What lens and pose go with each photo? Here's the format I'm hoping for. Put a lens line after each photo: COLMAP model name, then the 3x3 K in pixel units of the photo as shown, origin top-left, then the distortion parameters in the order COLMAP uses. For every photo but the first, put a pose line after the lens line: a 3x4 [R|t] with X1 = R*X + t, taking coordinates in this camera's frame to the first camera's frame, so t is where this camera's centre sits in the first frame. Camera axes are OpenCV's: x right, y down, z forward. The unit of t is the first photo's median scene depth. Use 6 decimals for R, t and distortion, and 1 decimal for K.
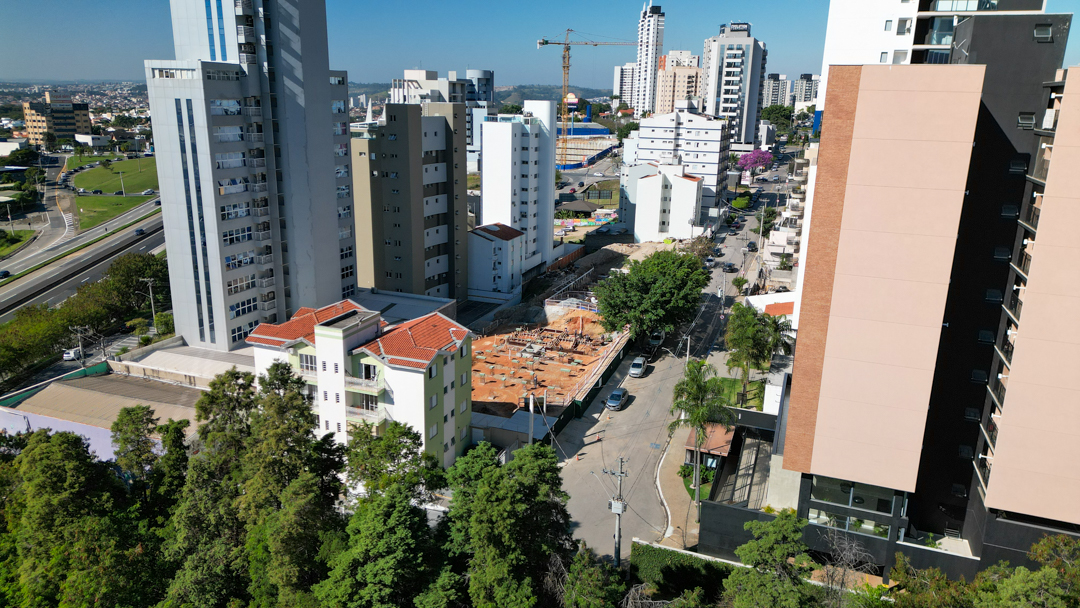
lens RADIAL K [[760.1, 0, 539.0], [0, 760.1, 300.6], [0, 0, 1]] dist [0.082228, -0.089952]
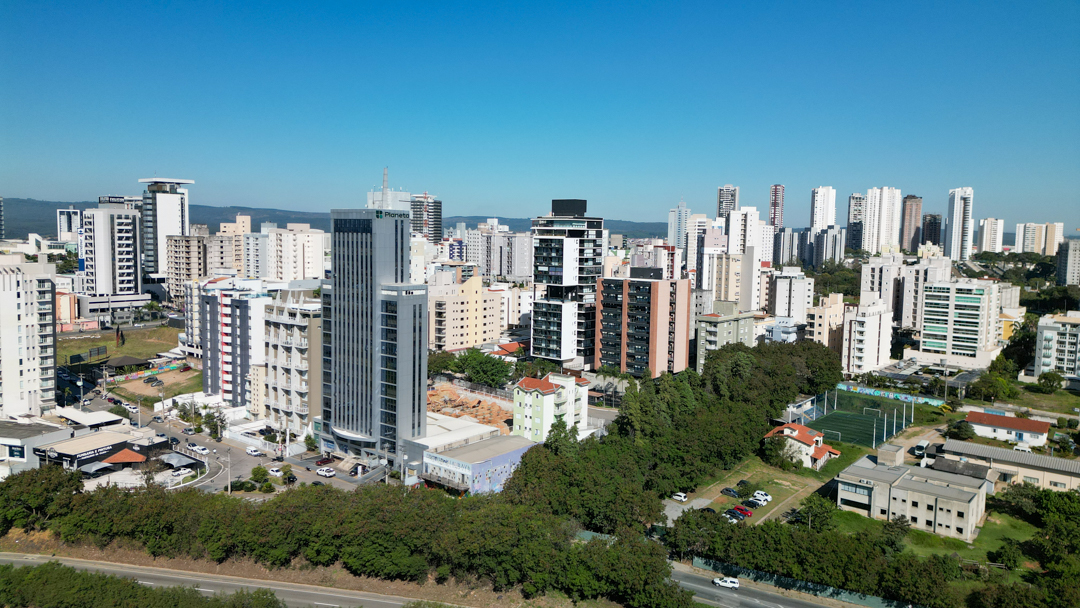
lens RADIAL K [[754.3, 0, 537.0], [0, 754.3, 304.1], [0, 0, 1]] dist [0.087263, -0.080538]
pose [[0.321510, -0.108187, 0.940706, -1.604396], [0.237648, 0.970874, 0.030434, -0.188935], [-0.916600, 0.213772, 0.337856, 0.069791]]
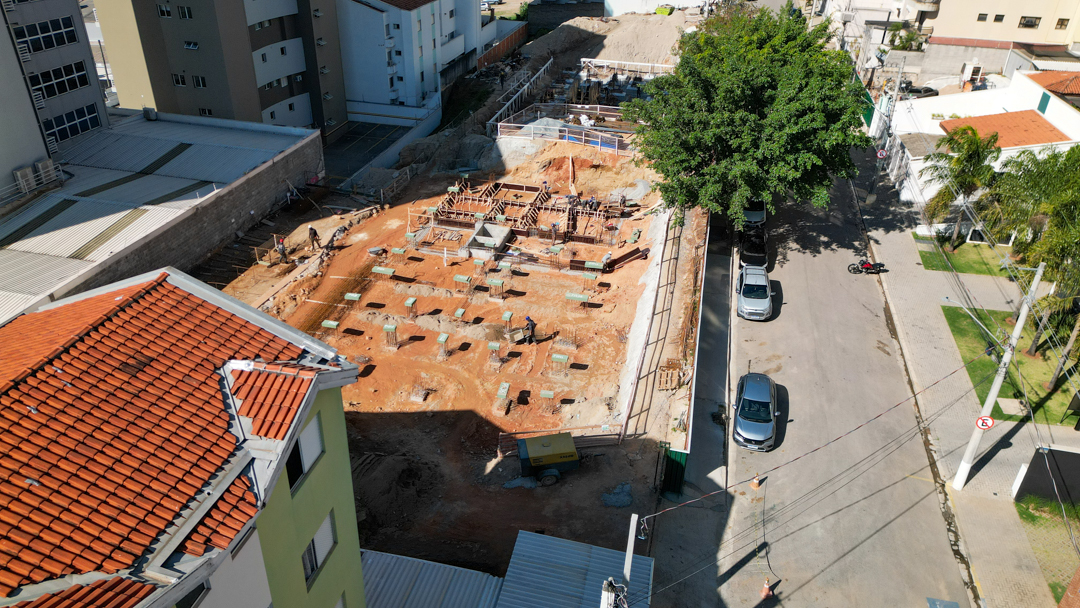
lens RADIAL K [[760.1, 0, 539.0], [0, 760.1, 300.6], [0, 0, 1]] dist [0.082228, -0.089952]
pose [[0.990961, -0.063435, 0.118201, -0.034054], [0.030899, 0.965371, 0.259043, -0.019672], [-0.130540, -0.253050, 0.958606, 0.478669]]
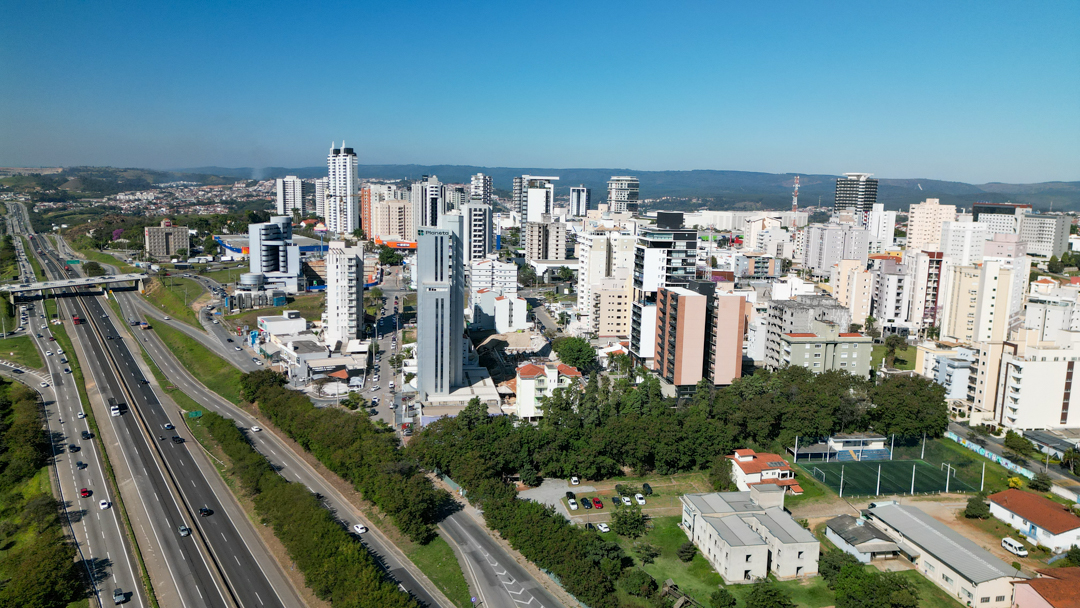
lens RADIAL K [[757.5, 0, 540.0], [0, 757.5, 304.0], [0, 0, 1]] dist [0.078067, -0.082616]
pose [[0.858281, -0.081778, 0.506622, -1.118765], [0.129153, 0.989867, -0.059018, -0.034061], [-0.496662, 0.116086, 0.860146, -1.063773]]
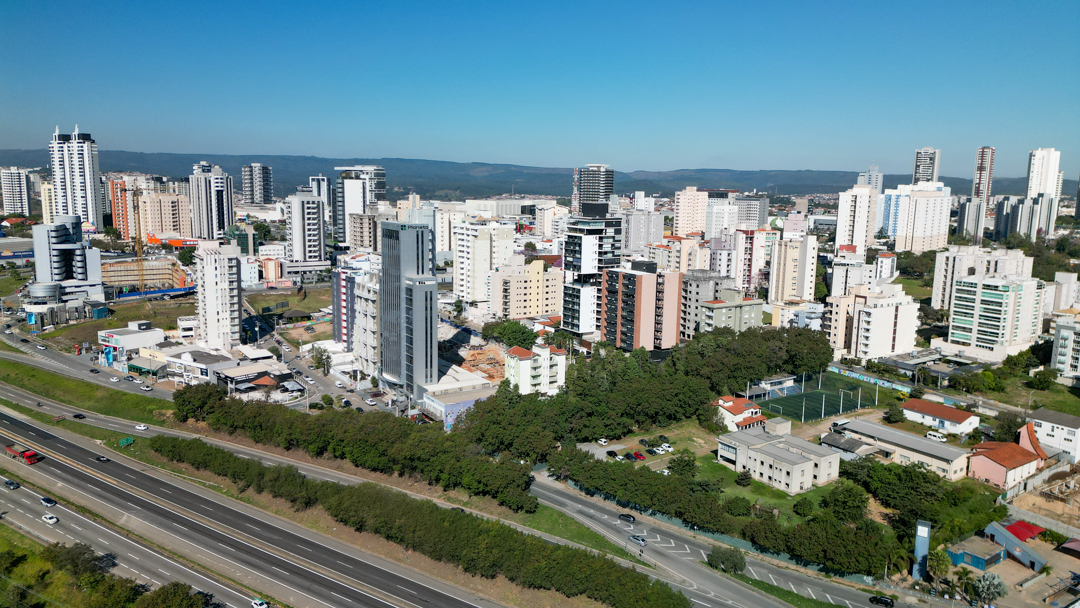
lens RADIAL K [[757.5, 0, 540.0], [0, 757.5, 304.0], [0, 0, 1]] dist [0.078067, -0.082616]
pose [[0.584882, -0.144407, 0.798160, -1.786365], [0.207621, 0.977895, 0.024784, -0.153449], [-0.784096, 0.151219, 0.601935, -0.687922]]
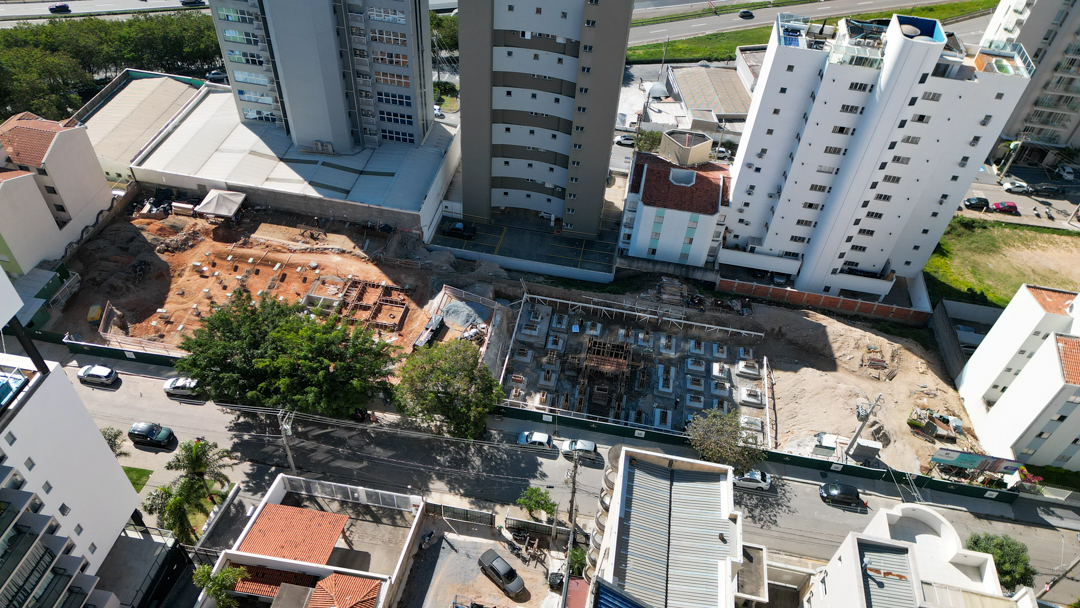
lens RADIAL K [[757.5, 0, 540.0], [0, 757.5, 304.0], [0, 0, 1]] dist [0.078067, -0.082616]
pose [[0.188163, 0.685333, -0.703501, 0.600743], [-0.307760, 0.721363, 0.620419, -0.510067], [0.932673, 0.099770, 0.346652, 0.855903]]
